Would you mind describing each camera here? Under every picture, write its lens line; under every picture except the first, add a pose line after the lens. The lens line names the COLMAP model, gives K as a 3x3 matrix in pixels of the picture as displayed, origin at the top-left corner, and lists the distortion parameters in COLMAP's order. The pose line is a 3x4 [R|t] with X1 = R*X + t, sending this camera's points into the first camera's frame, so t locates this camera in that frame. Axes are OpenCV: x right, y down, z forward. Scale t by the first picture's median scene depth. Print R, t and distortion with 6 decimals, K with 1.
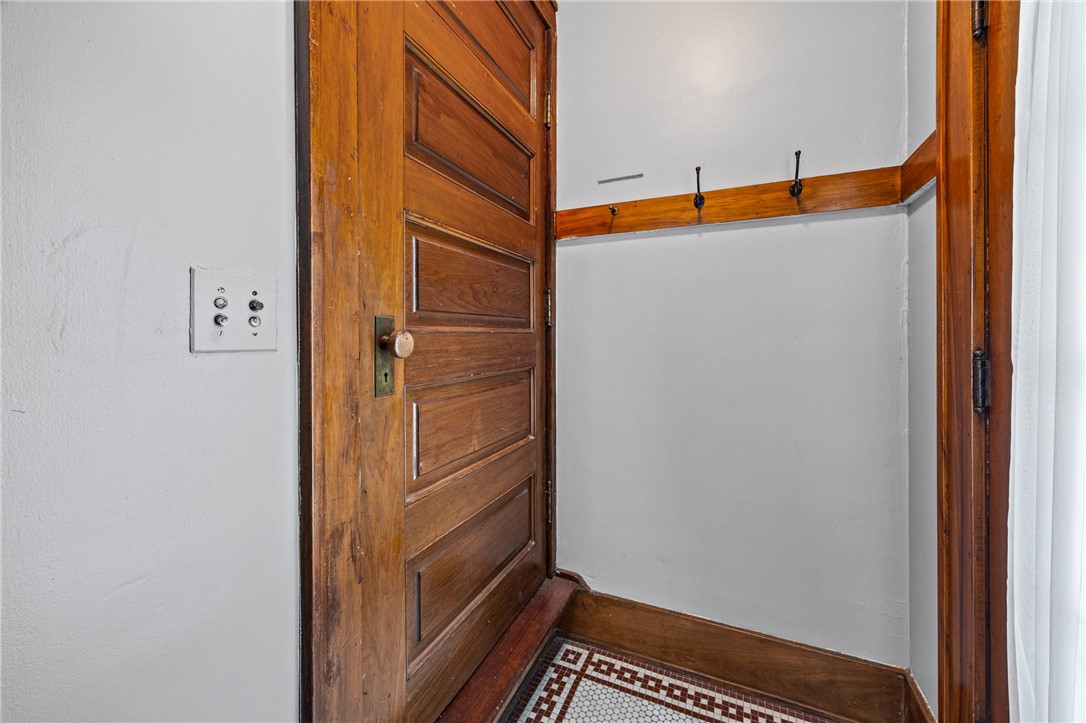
lens RADIAL K [[418.7, 0, 545.2], [0, 418.7, 339.1], [0, 0, 1]] dist [-0.002741, -0.000118]
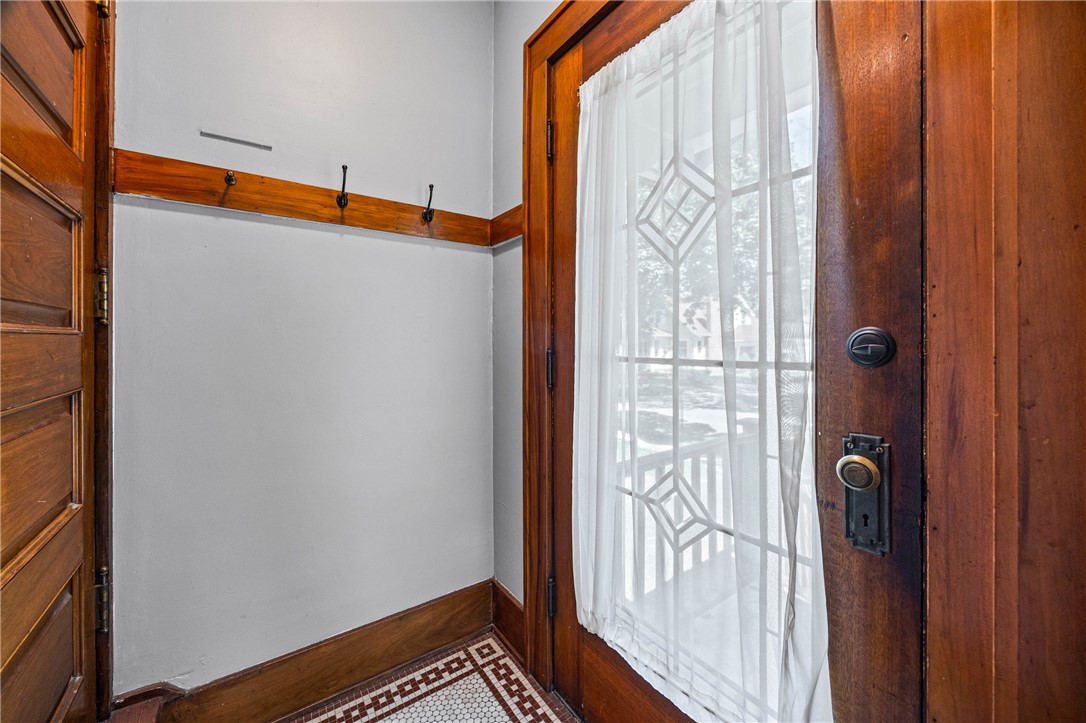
lens RADIAL K [[419.9, 0, 548.9], [0, 419.9, 342.6], [0, 0, 1]] dist [-0.002470, -0.000003]
pose [[0.500627, -0.000799, 0.865663, -0.253364], [0.003618, 0.999993, -0.001169, 0.000148], [-0.865656, 0.003717, 0.500626, 0.115423]]
